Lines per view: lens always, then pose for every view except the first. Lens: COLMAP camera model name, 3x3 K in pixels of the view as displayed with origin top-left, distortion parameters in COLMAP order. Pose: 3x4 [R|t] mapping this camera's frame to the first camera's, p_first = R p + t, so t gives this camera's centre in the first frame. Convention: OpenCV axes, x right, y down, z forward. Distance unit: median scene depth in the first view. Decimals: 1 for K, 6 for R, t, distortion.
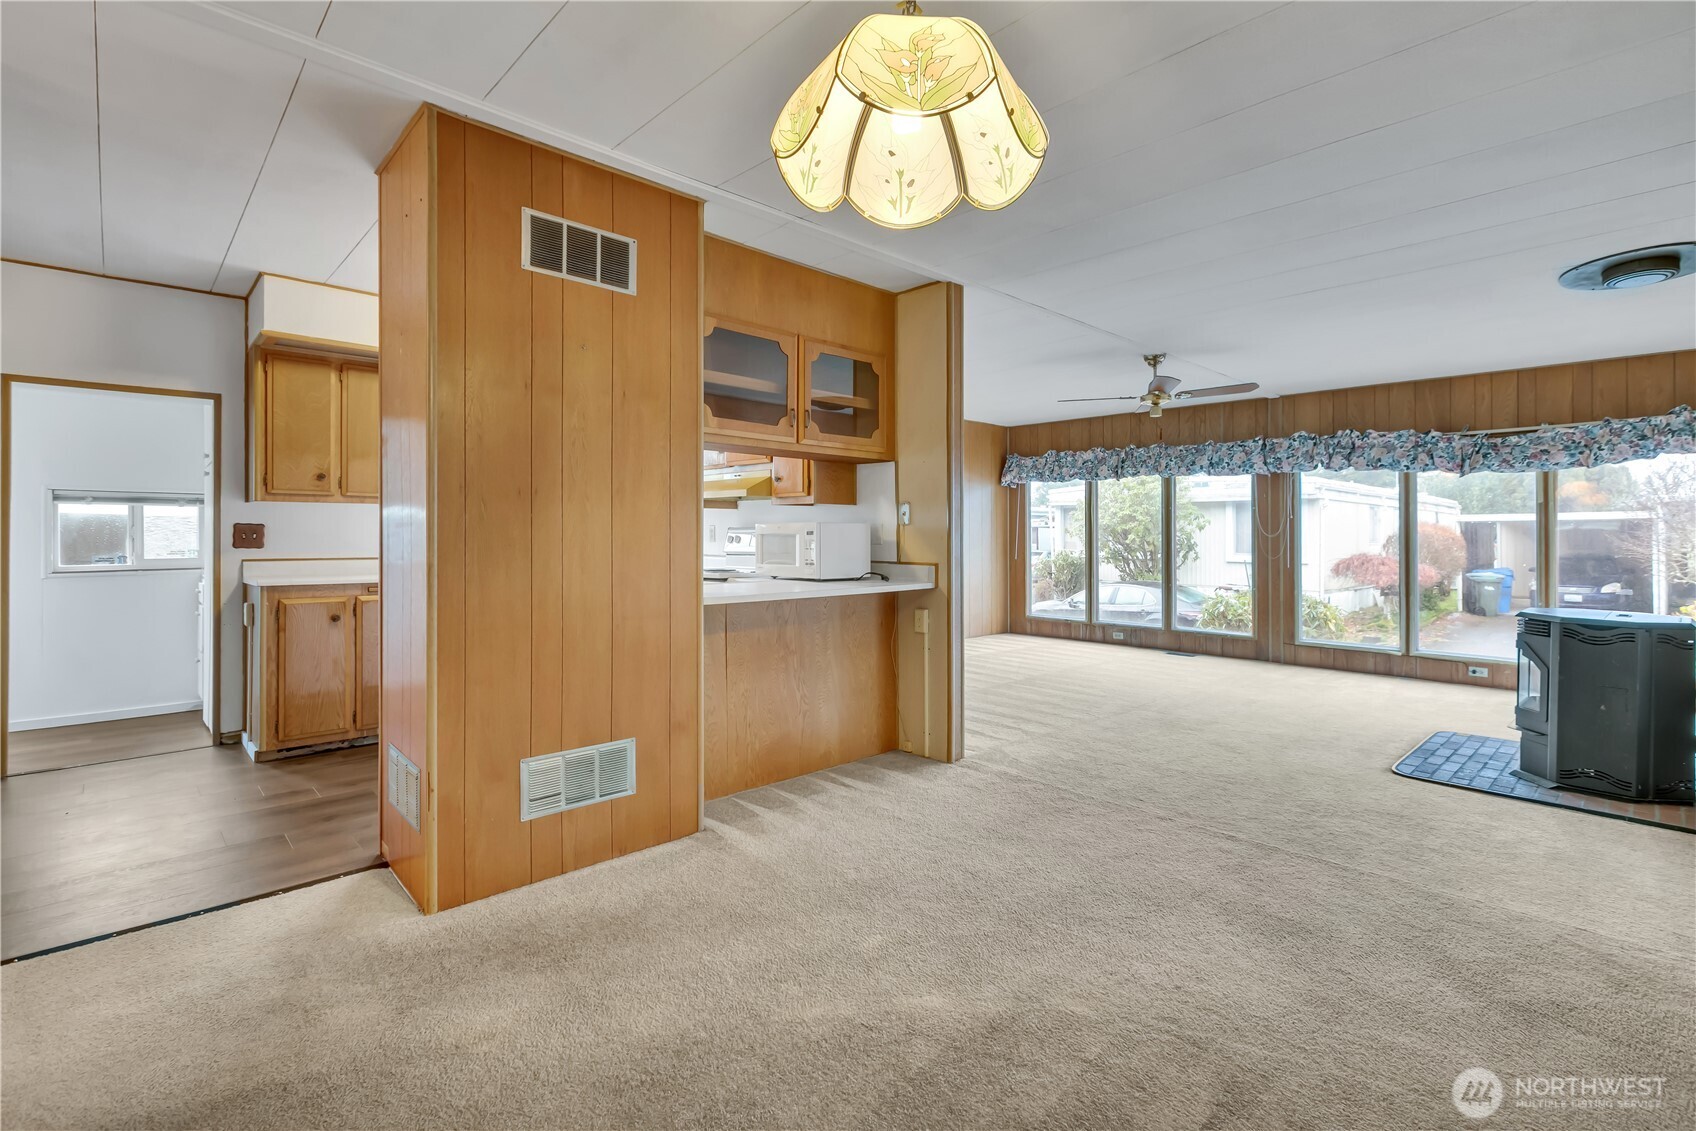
lens RADIAL K [[771.7, 0, 855.3], [0, 771.7, 532.9], [0, 0, 1]] dist [0.001319, -0.000812]
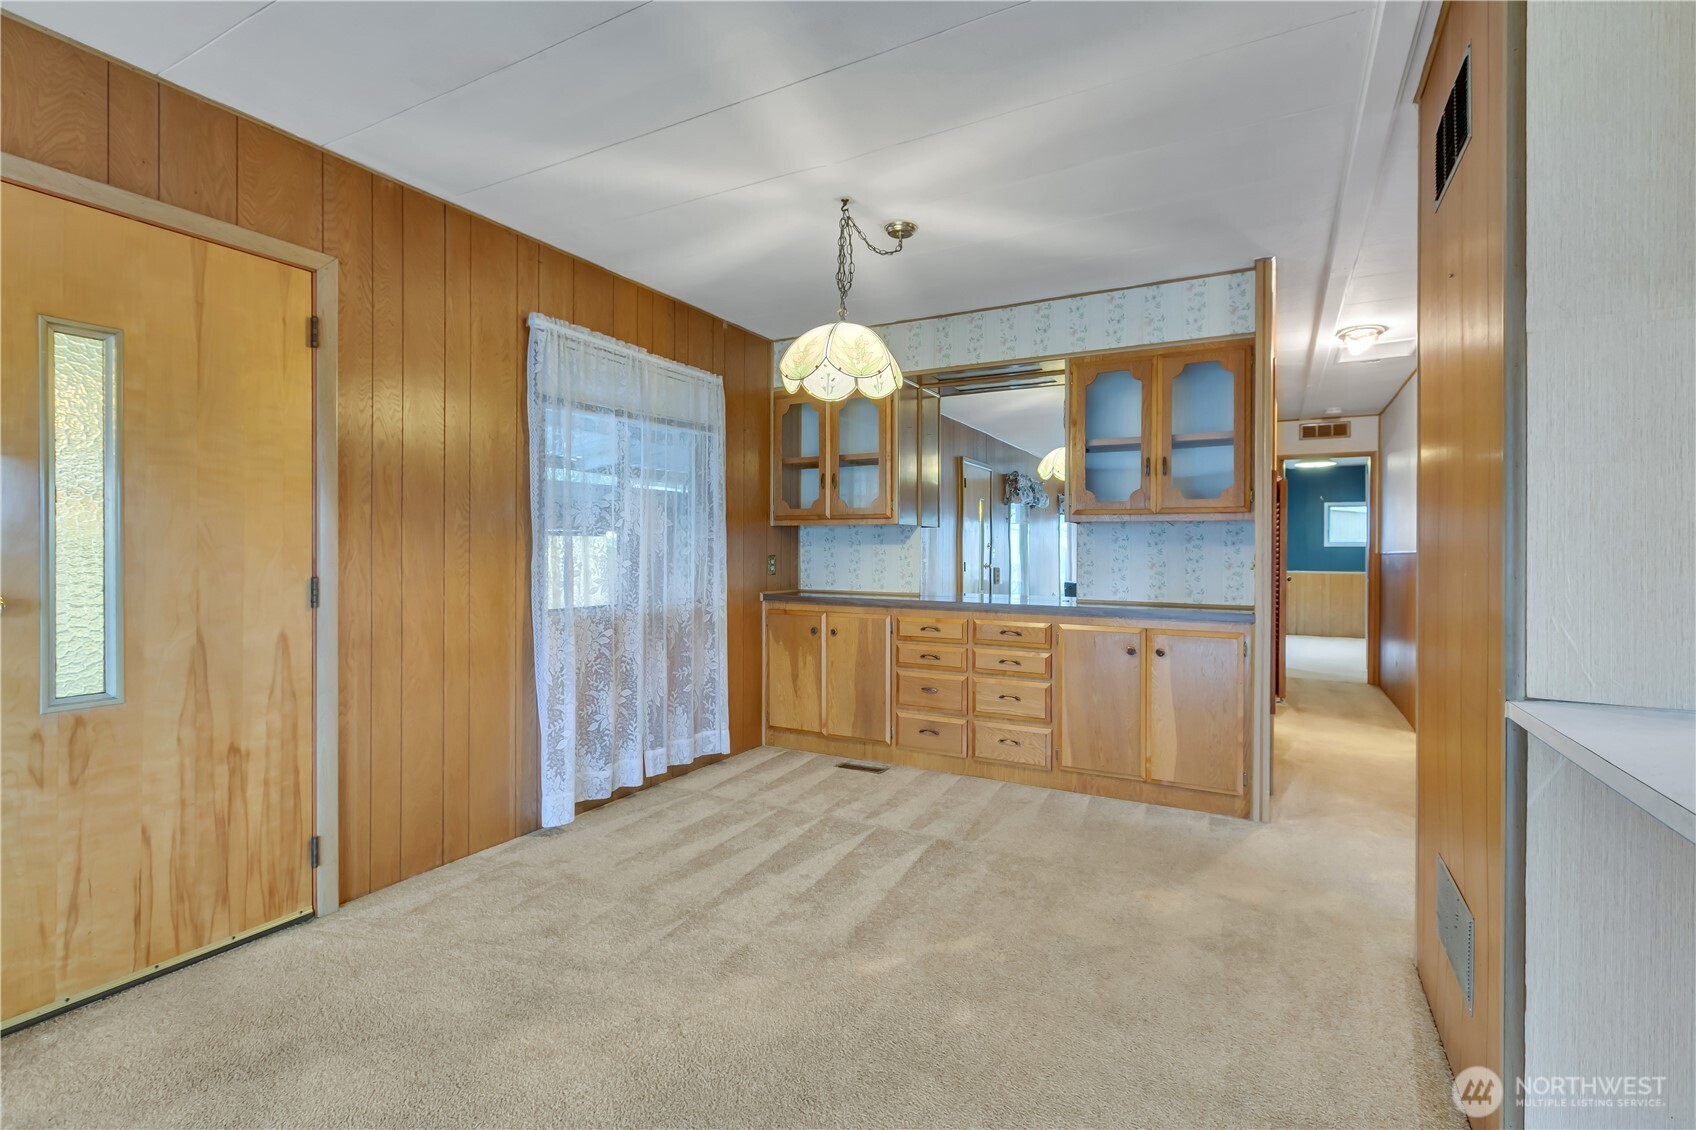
lens RADIAL K [[764.9, 0, 857.1], [0, 764.9, 555.3], [0, 0, 1]] dist [-0.000535, -0.000116]
pose [[-0.950711, -0.008899, -0.309950, 0.146033], [-0.009747, 0.999952, 0.001190, 0.001934], [0.309925, 0.004152, -0.950752, 0.633178]]
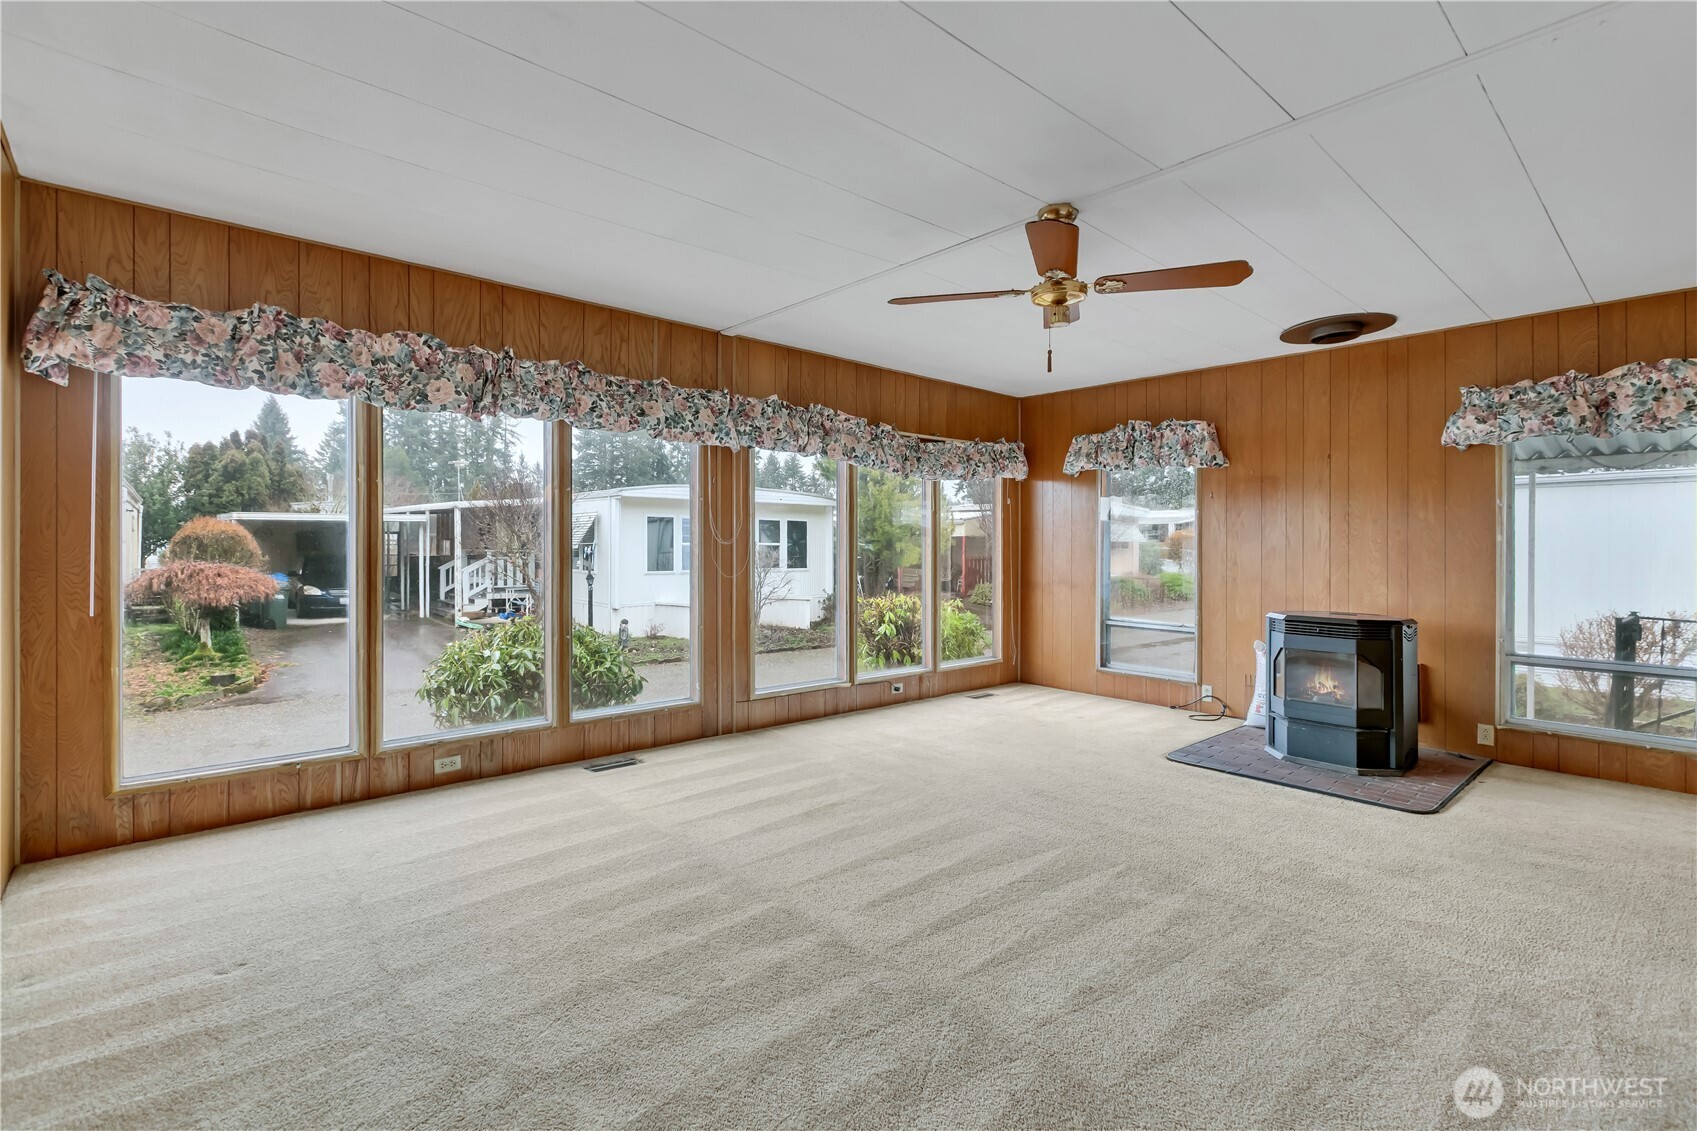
lens RADIAL K [[787.8, 0, 852.9], [0, 787.8, 549.4], [0, 0, 1]] dist [-0.001907, 0.000104]
pose [[0.033374, -0.010520, 0.999388, -0.148811], [-0.011607, 0.999873, 0.010913, 0.000944], [-0.999376, -0.011964, 0.033247, 0.987881]]
